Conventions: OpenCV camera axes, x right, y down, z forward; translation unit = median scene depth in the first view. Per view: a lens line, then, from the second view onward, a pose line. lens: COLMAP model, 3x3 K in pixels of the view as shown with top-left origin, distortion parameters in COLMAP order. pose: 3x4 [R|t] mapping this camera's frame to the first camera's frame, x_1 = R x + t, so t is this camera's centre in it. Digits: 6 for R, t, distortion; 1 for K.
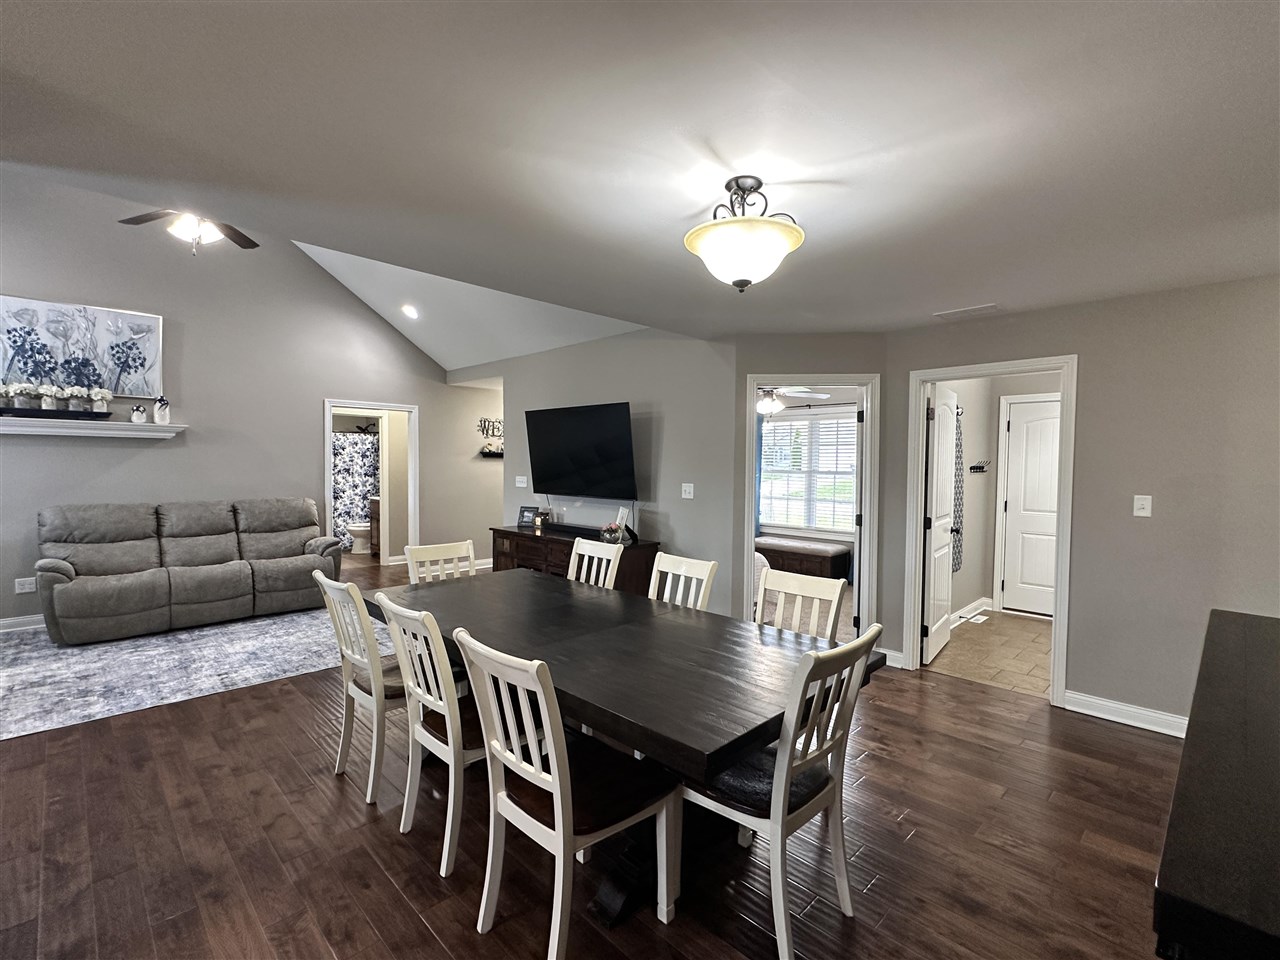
lens RADIAL K [[587.3, 0, 638.9], [0, 587.3, 482.7], [0, 0, 1]] dist [-0.002055, -0.000187]
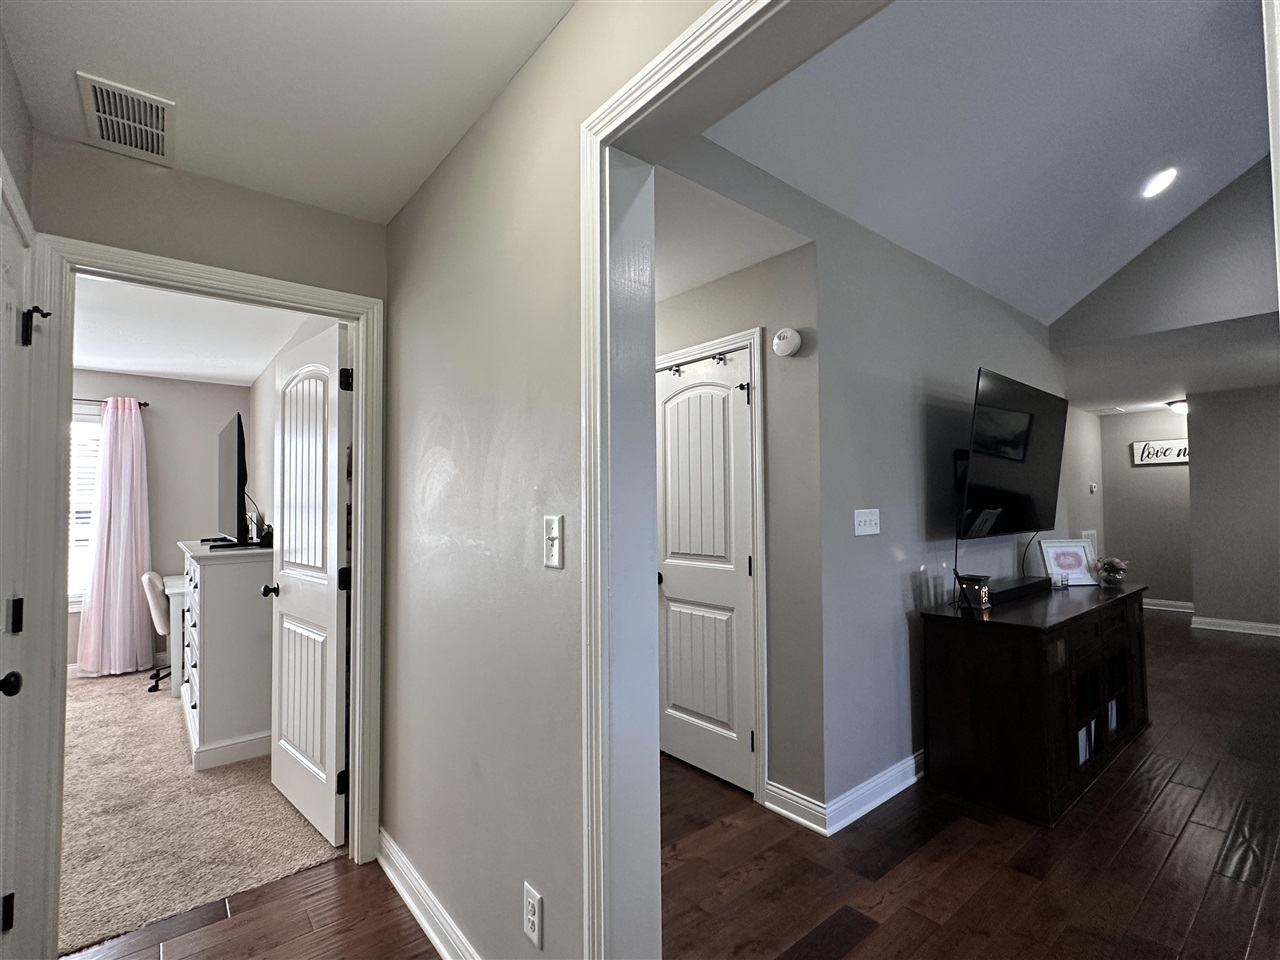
lens RADIAL K [[595.2, 0, 639.4], [0, 595.2, 485.2], [0, 0, 1]] dist [-0.002692, -0.000479]
pose [[0.096243, 0.023782, 0.995074, -0.866928], [0.047427, 0.998469, -0.028451, -0.031833], [-0.994227, 0.049932, 0.094968, 1.532730]]
